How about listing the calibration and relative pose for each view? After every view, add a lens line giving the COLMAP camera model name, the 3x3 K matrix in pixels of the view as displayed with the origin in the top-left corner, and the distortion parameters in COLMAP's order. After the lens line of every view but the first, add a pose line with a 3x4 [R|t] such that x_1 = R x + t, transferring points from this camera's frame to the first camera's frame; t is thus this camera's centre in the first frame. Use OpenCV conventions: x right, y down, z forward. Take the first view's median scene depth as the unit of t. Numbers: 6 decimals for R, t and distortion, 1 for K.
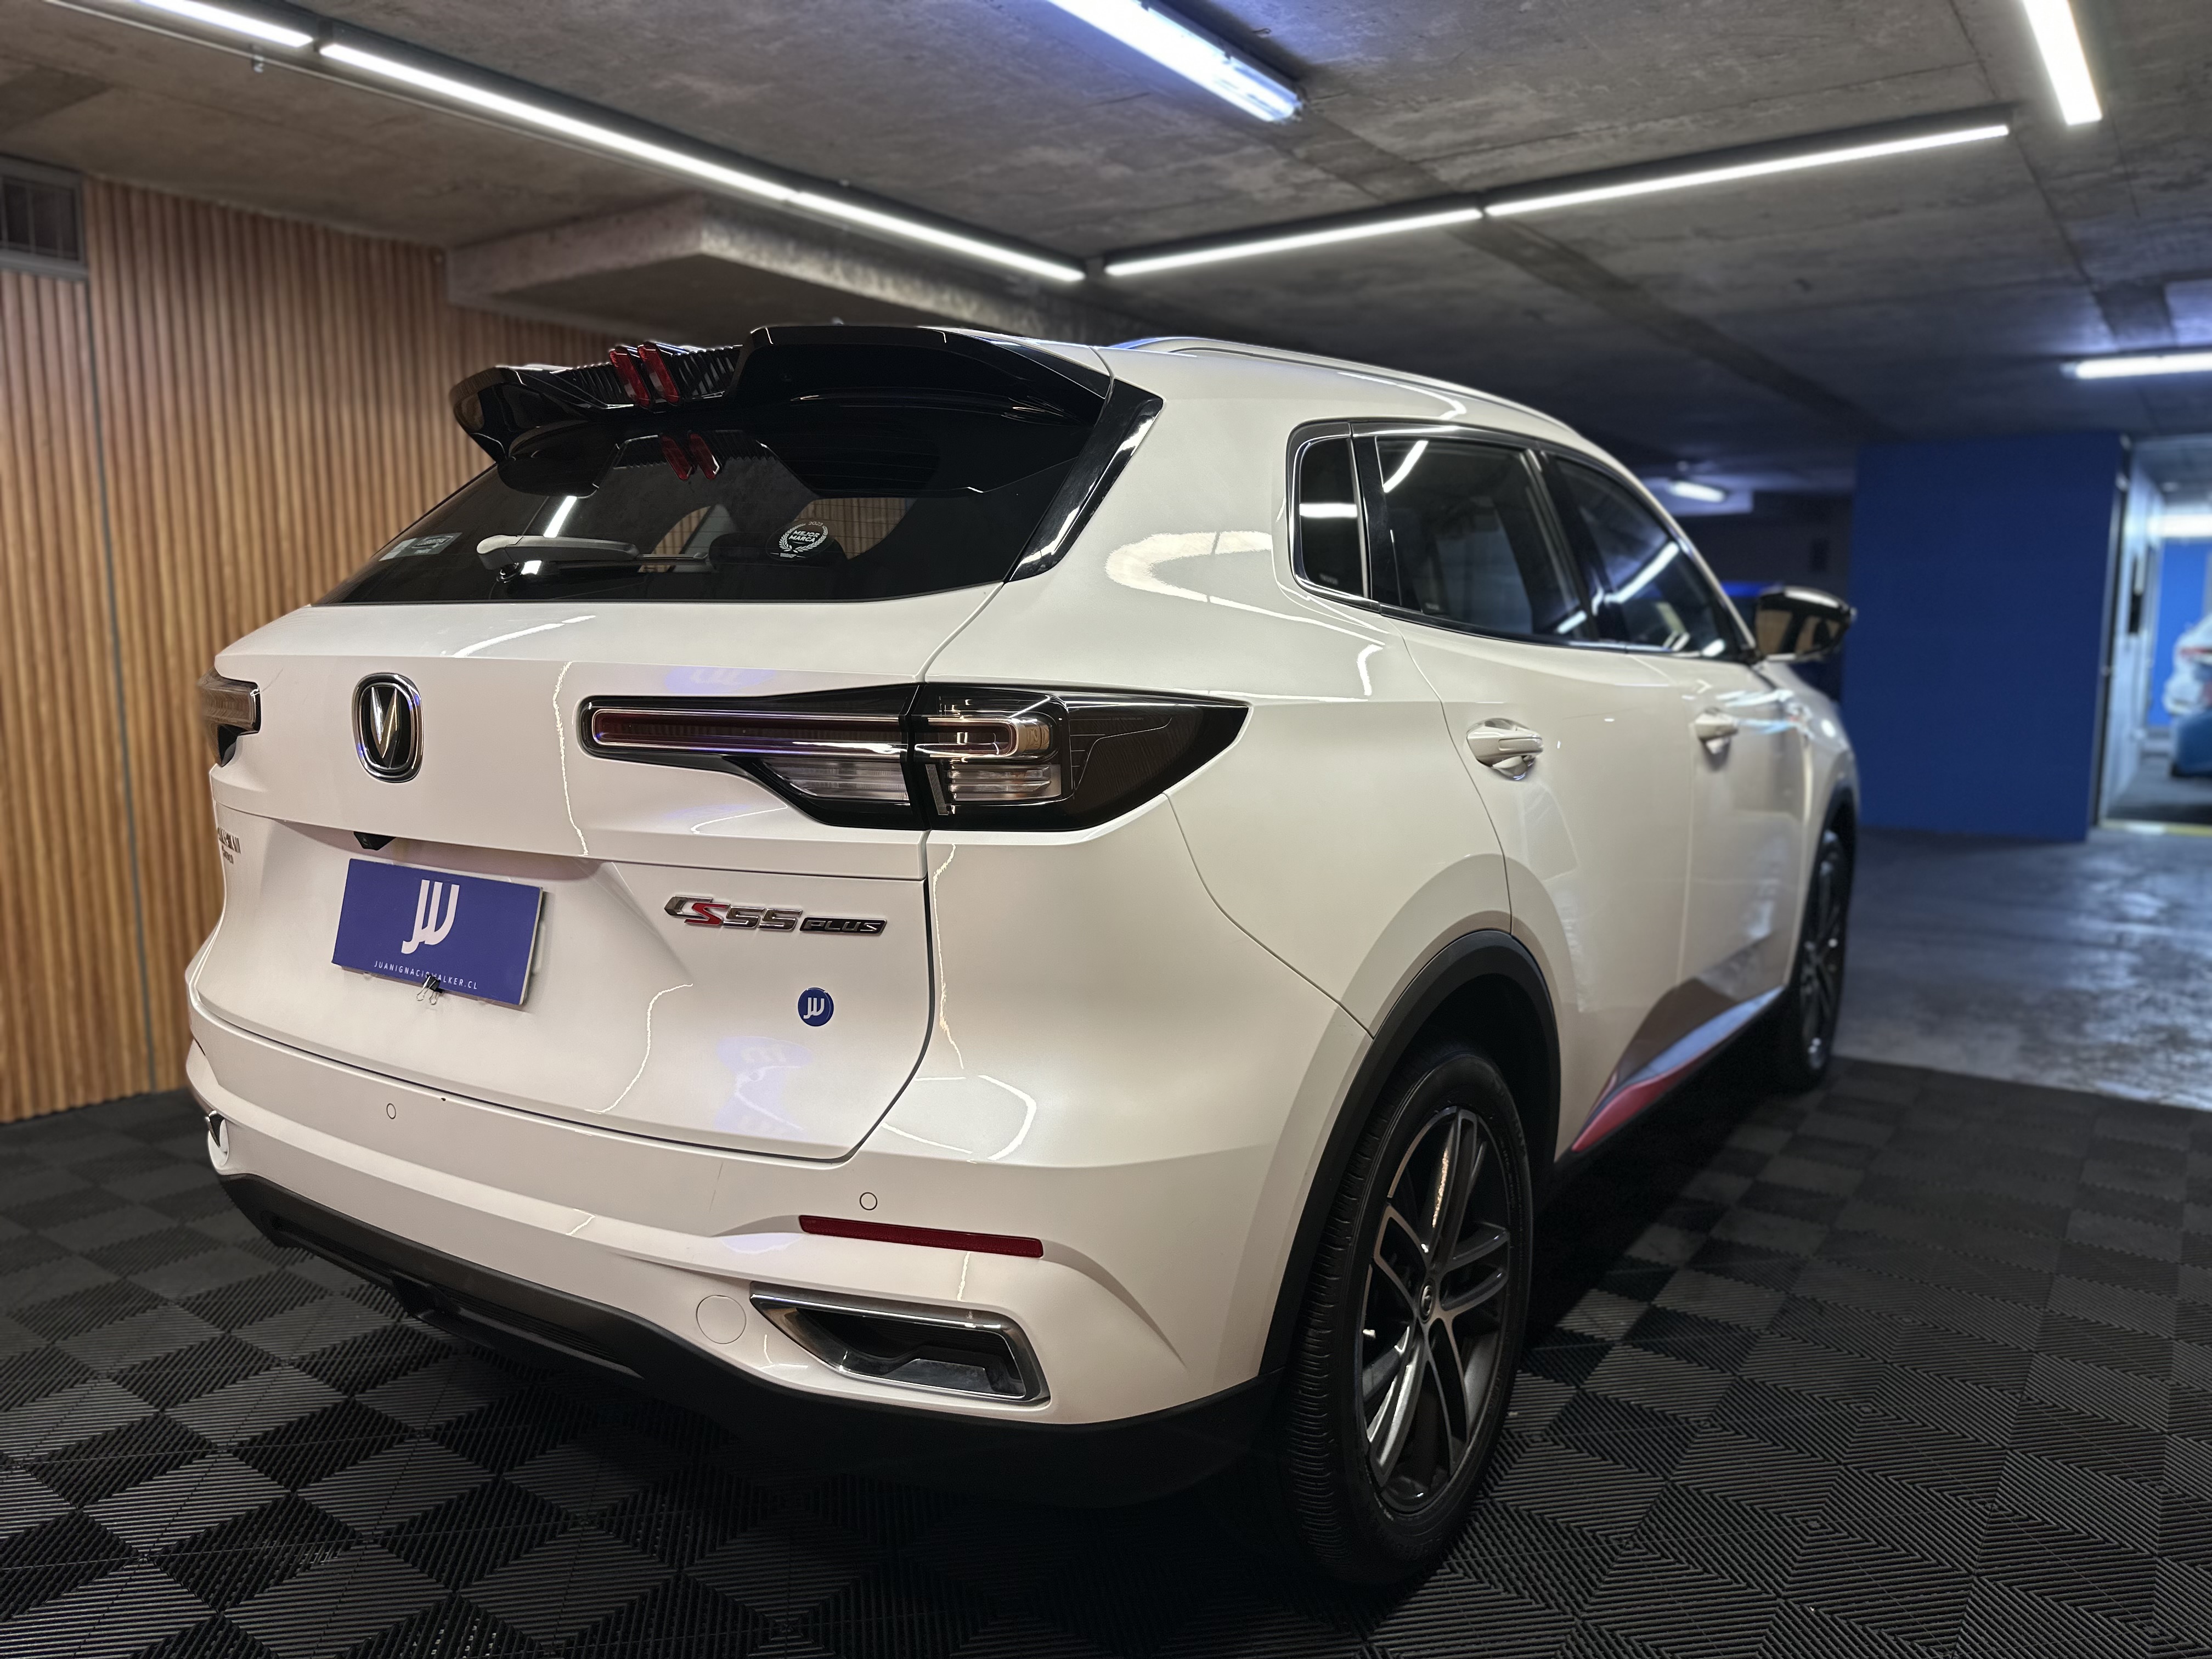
lens RADIAL K [[1586.6, 0, 1151.8], [0, 1586.6, 842.3], [0, 0, 1]] dist [0.043473, -0.033671]
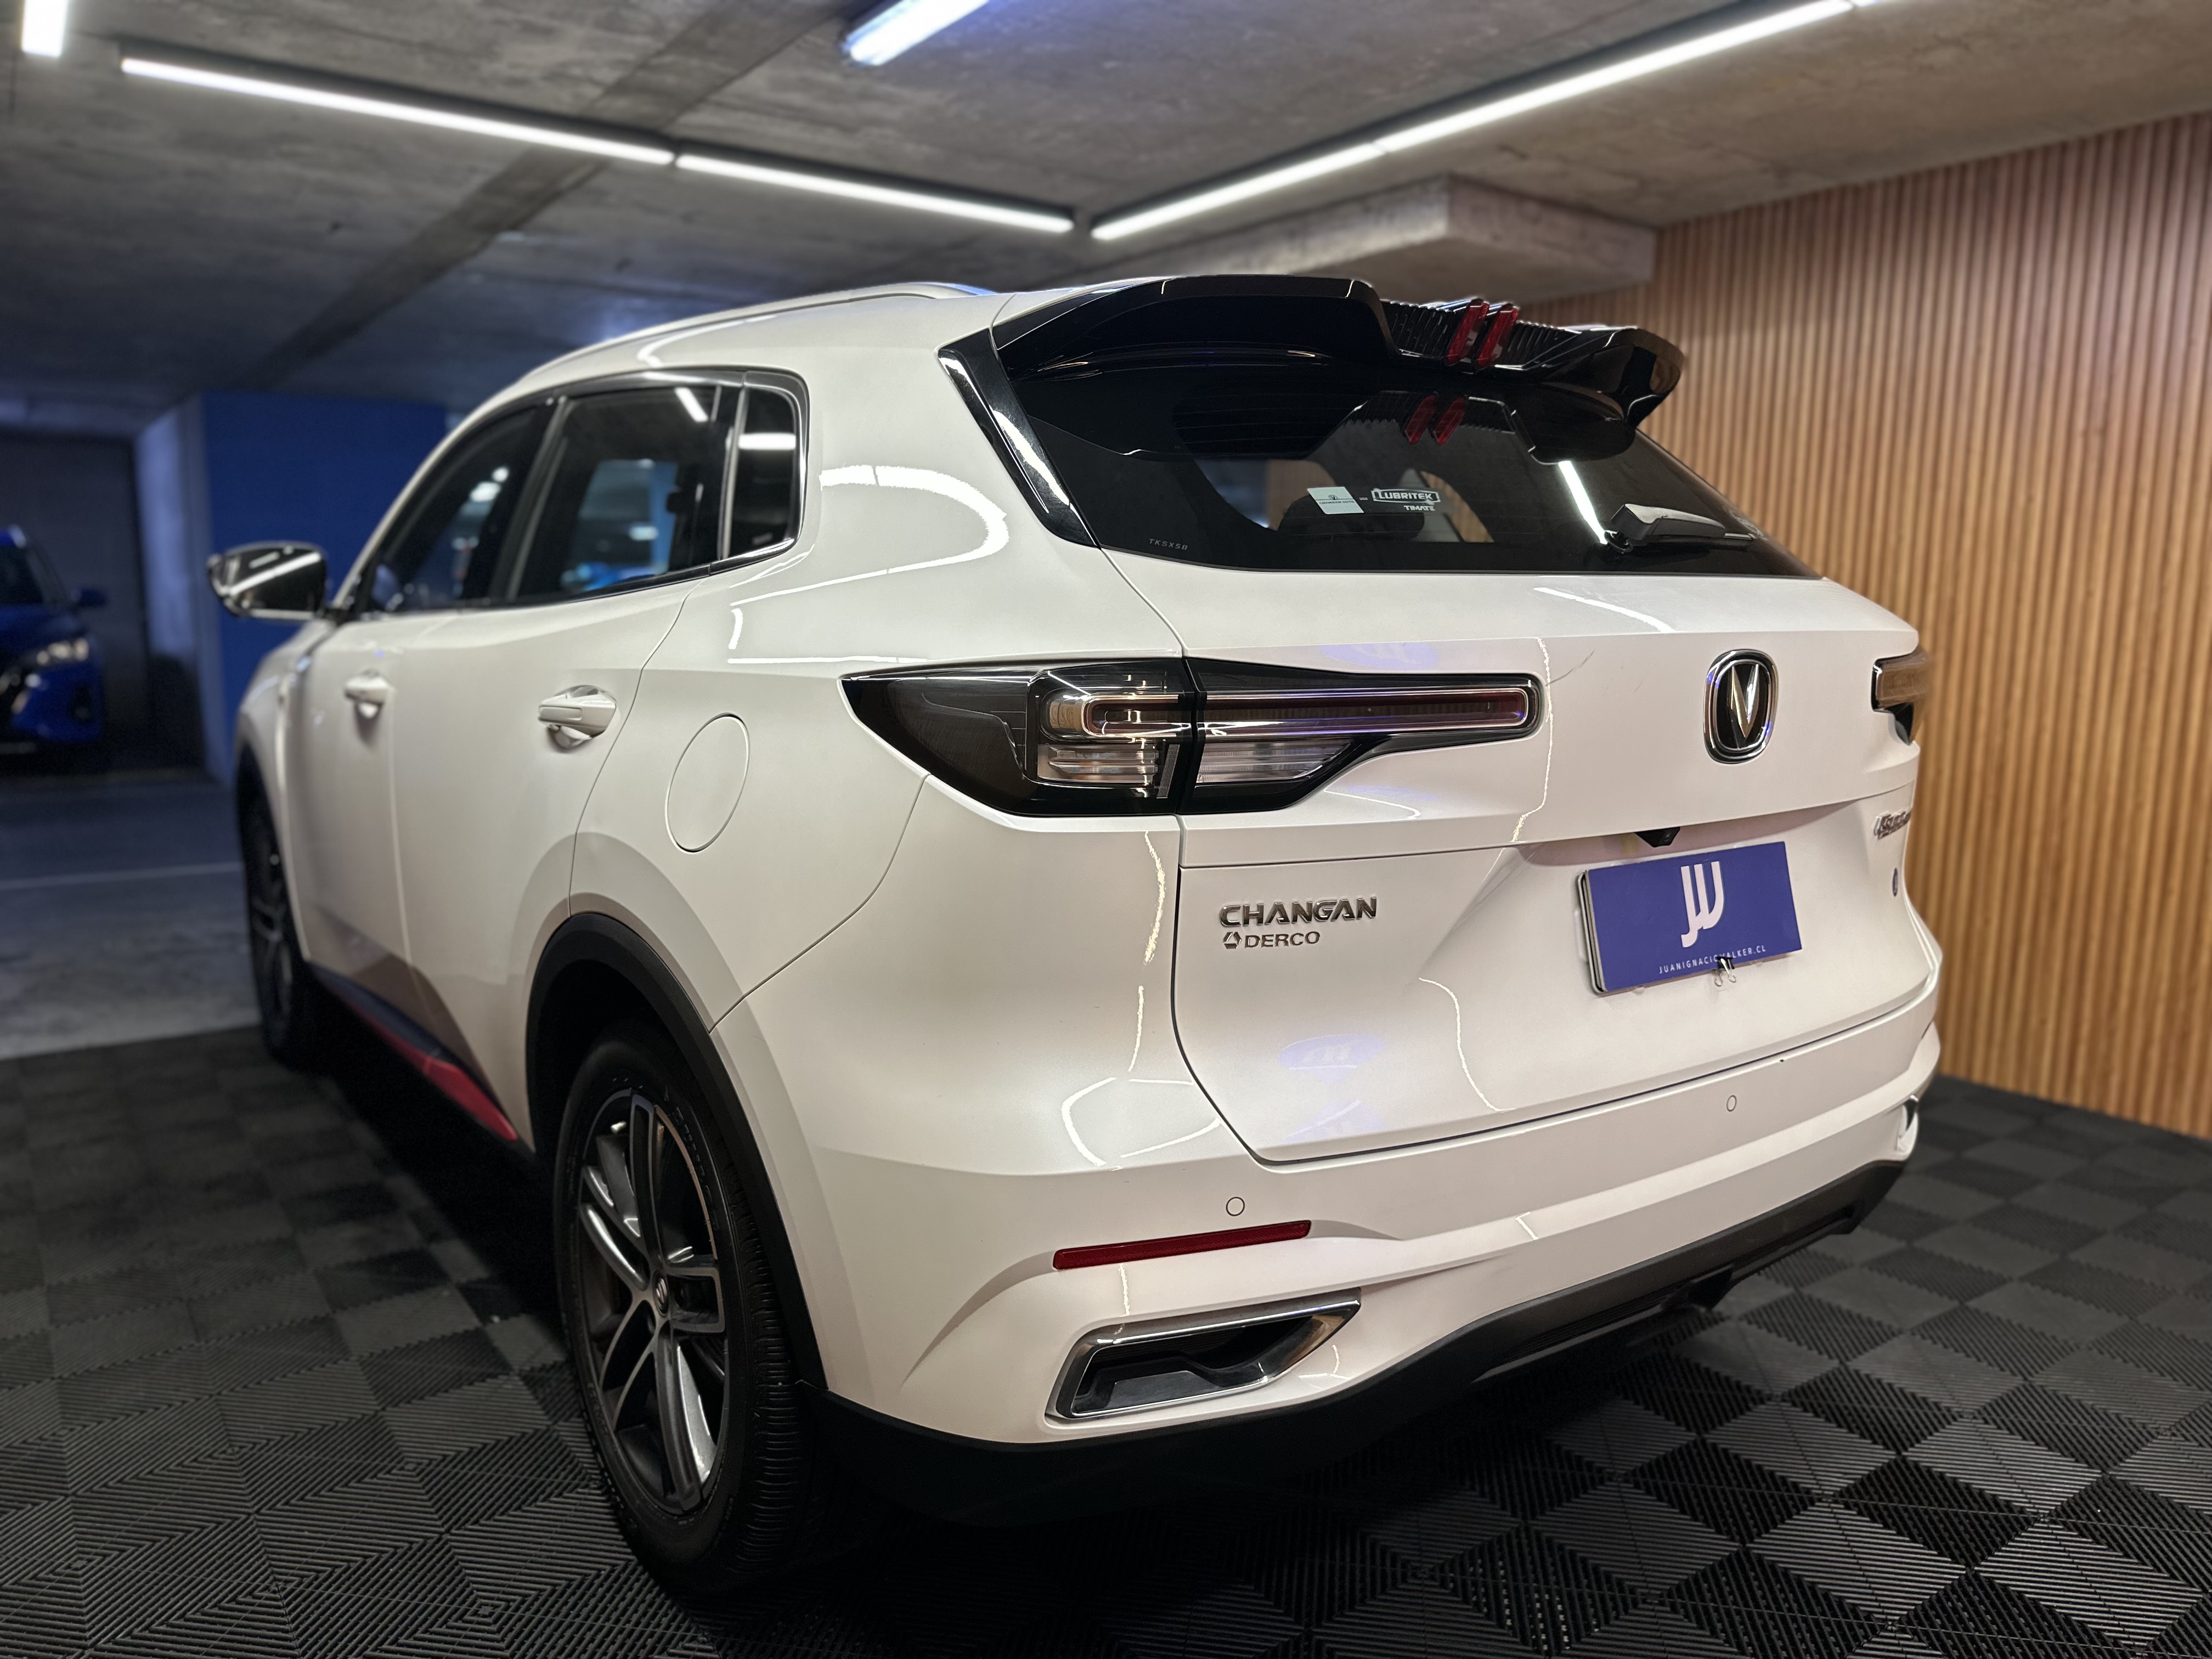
lens RADIAL K [[1586.6, 0, 1151.4], [0, 1586.6, 854.9], [0, 0, 1]] dist [0.043473, -0.033671]
pose [[0.340293, -0.147484, 0.928681, -1.465159], [0.121421, 0.986247, 0.112135, -0.130341], [-0.932447, 0.074603, 0.353520, 0.971545]]
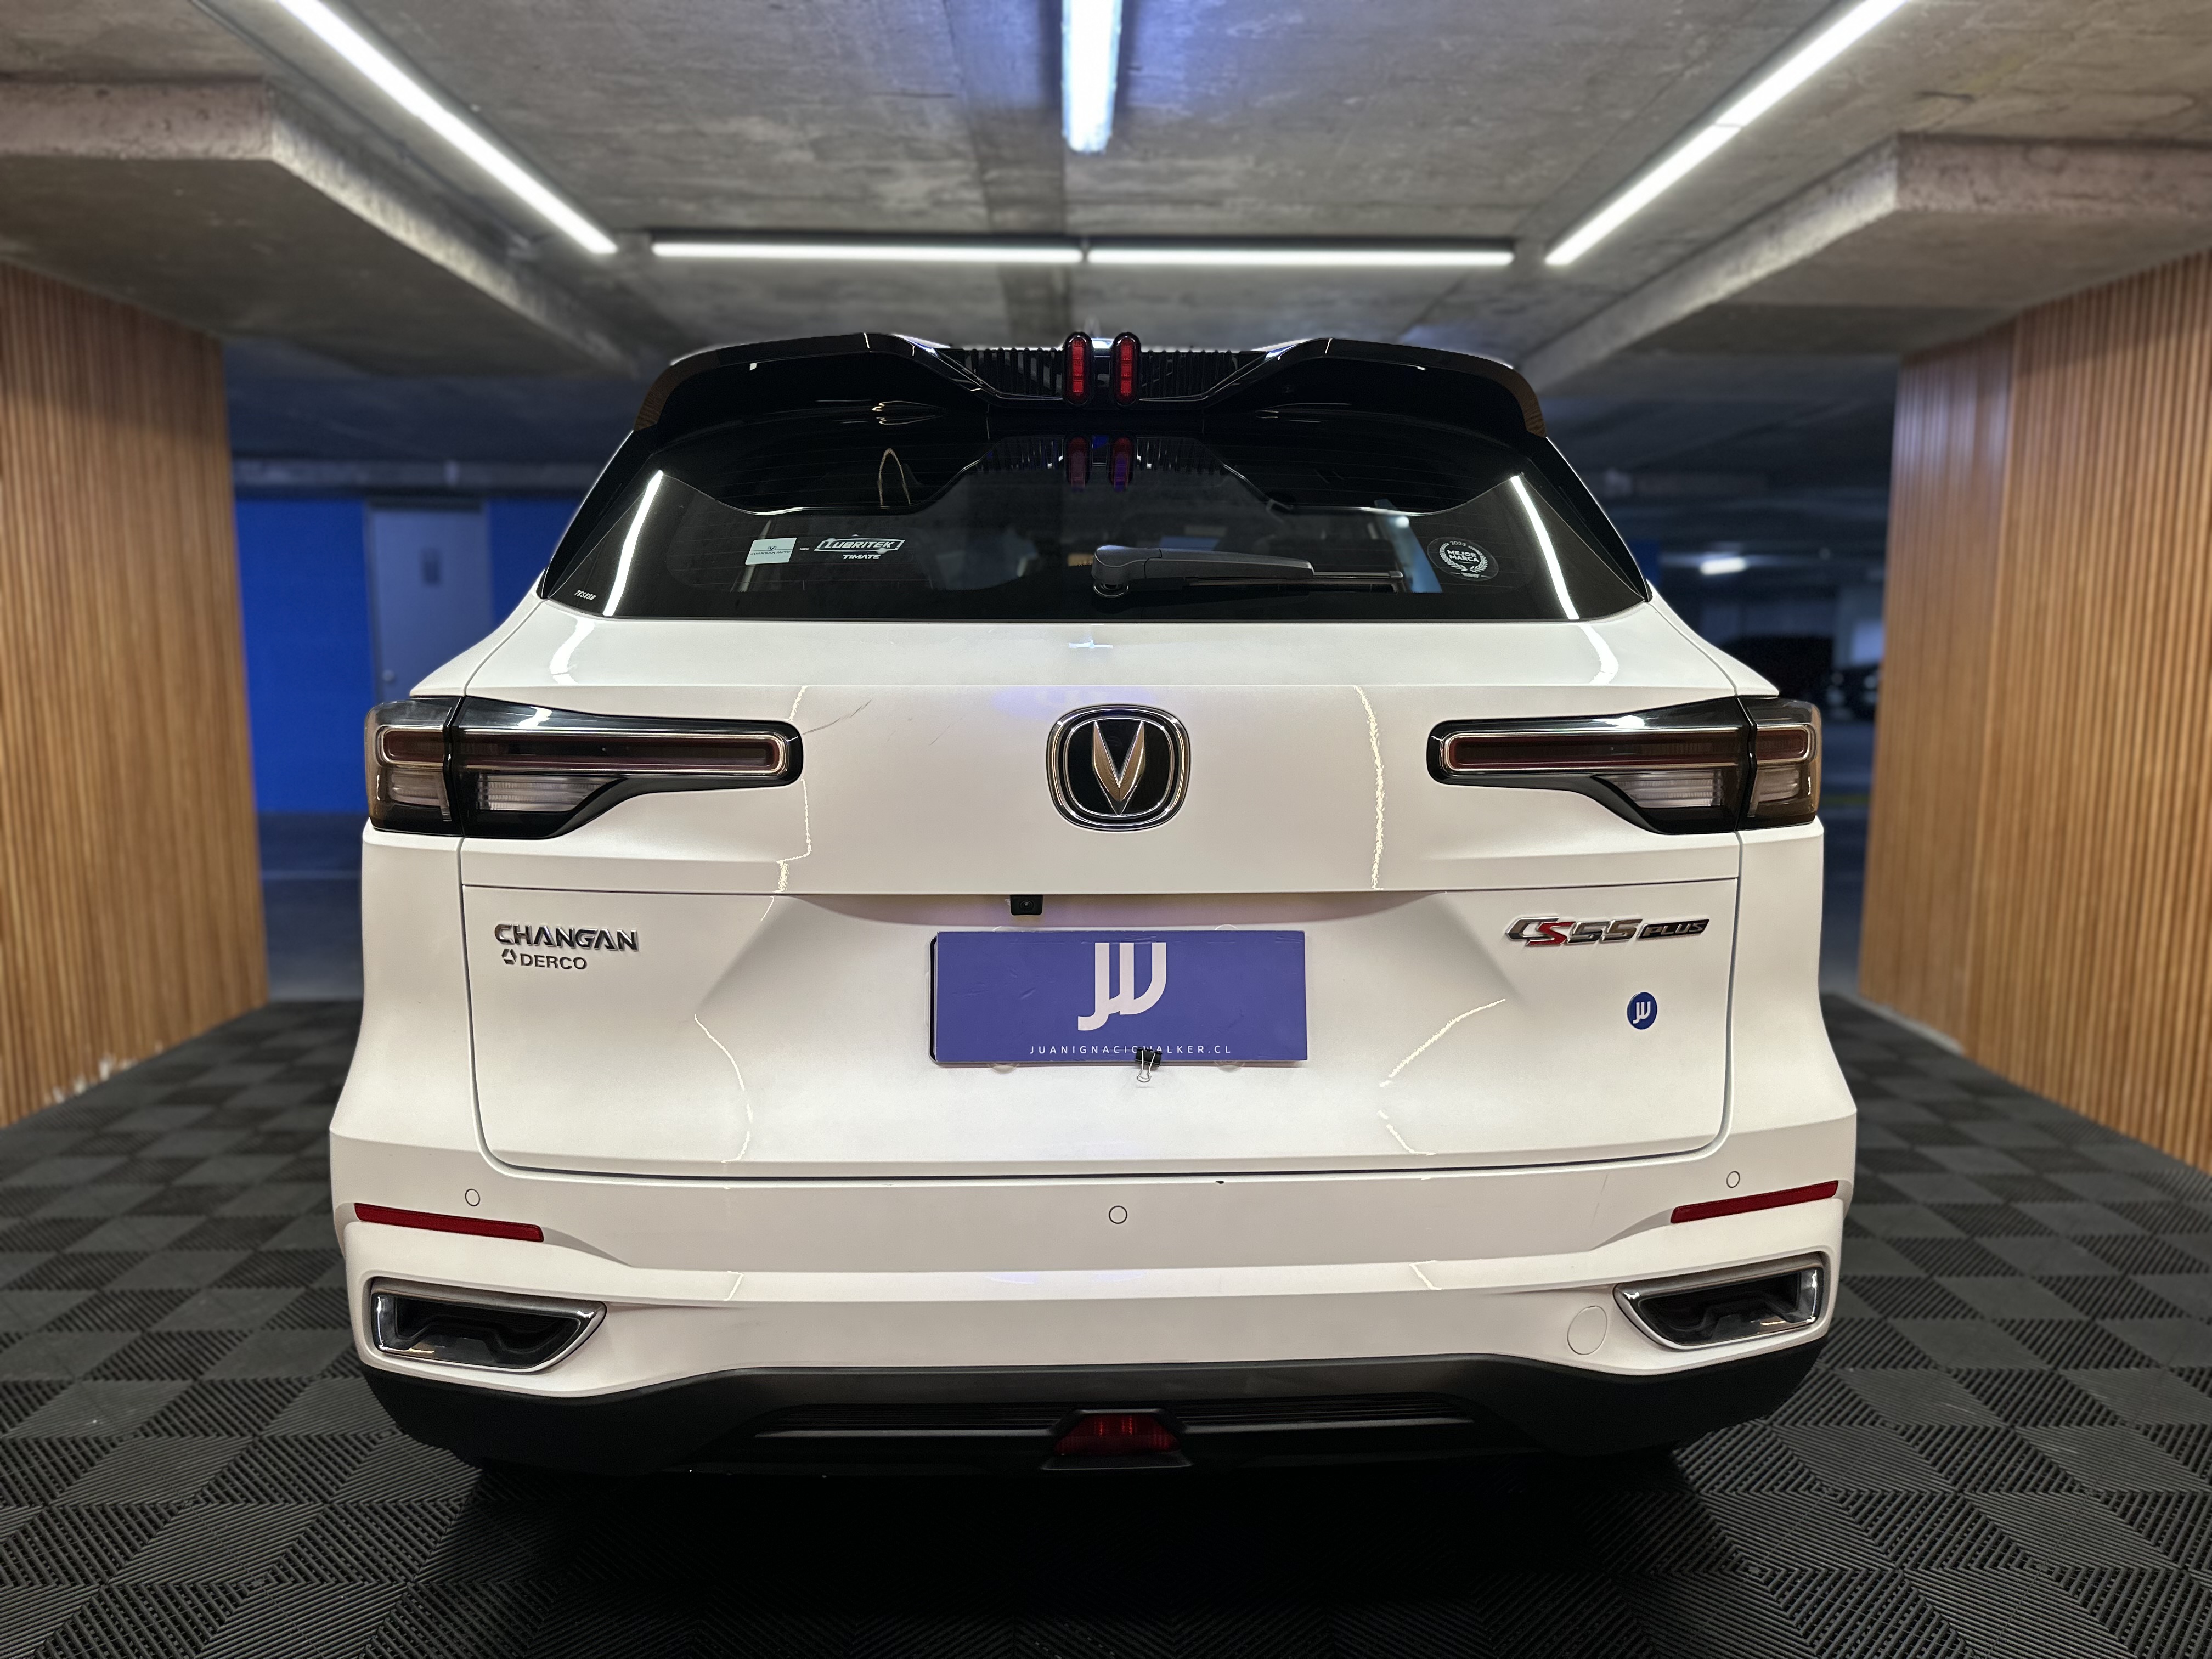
lens RADIAL K [[1586.6, 0, 1137.9], [0, 1586.6, 858.2], [0, 0, 1]] dist [0.043473, -0.033671]
pose [[0.806052, -0.077174, 0.586791, -0.947204], [0.077975, 0.996667, 0.023968, -0.041042], [-0.586685, 0.026436, 0.809384, 0.300156]]
